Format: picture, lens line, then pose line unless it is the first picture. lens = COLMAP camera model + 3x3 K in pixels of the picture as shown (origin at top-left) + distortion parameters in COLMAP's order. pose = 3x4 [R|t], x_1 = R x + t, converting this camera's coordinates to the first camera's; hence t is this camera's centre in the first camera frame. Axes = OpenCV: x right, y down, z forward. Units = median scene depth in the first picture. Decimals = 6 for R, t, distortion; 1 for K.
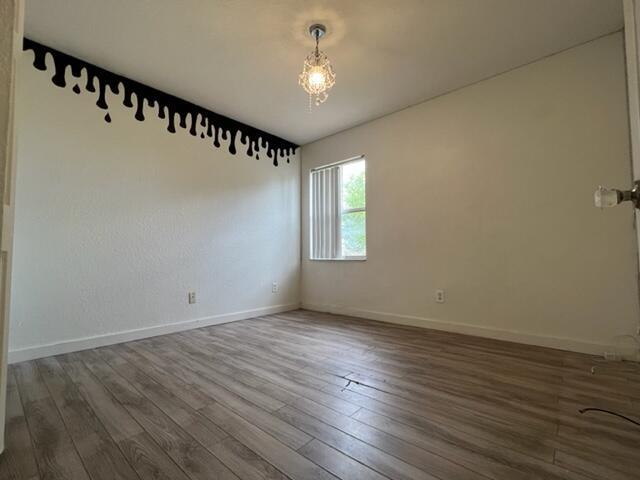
lens RADIAL K [[281.6, 0, 321.8], [0, 281.6, 240.5], [0, 0, 1]] dist [-0.001444, -0.000112]
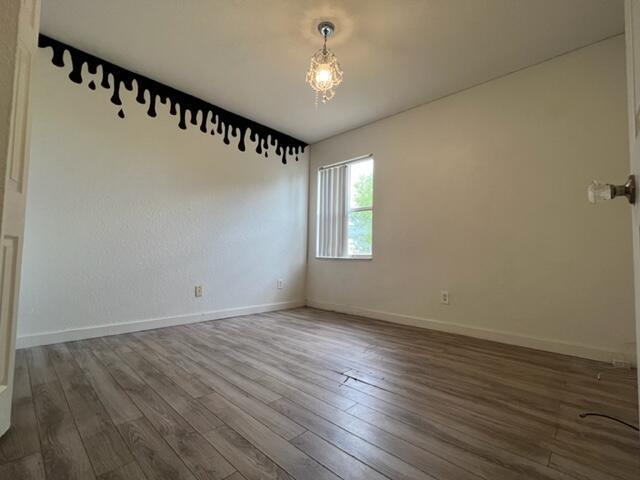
lens RADIAL K [[281.6, 0, 322.6], [0, 281.6, 240.3], [0, 0, 1]] dist [-0.001444, -0.000112]
pose [[0.999175, 0.024156, -0.032661, 0.024600], [-0.024177, 0.999708, -0.000251, 0.011847], [0.032646, 0.001041, 0.999466, -0.004488]]
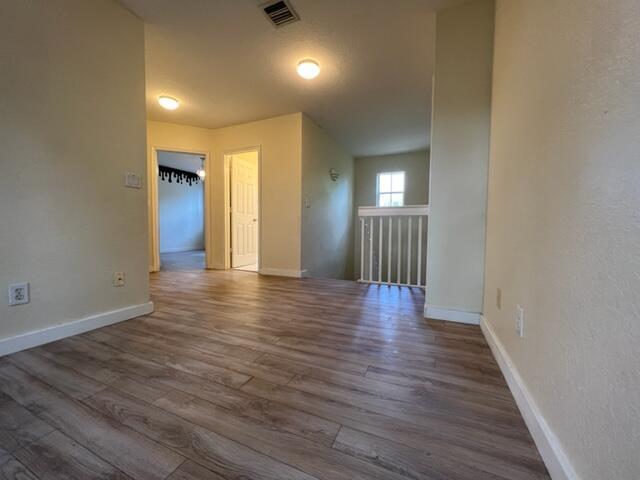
lens RADIAL K [[256.0, 0, 315.6], [0, 256.0, 243.4], [0, 0, 1]] dist [-0.001654, 0.000368]
pose [[0.961542, -0.006320, 0.274584, 0.433854], [-0.025144, 0.993511, 0.110917, -0.117830], [-0.273504, -0.113556, 0.955144, -2.380781]]
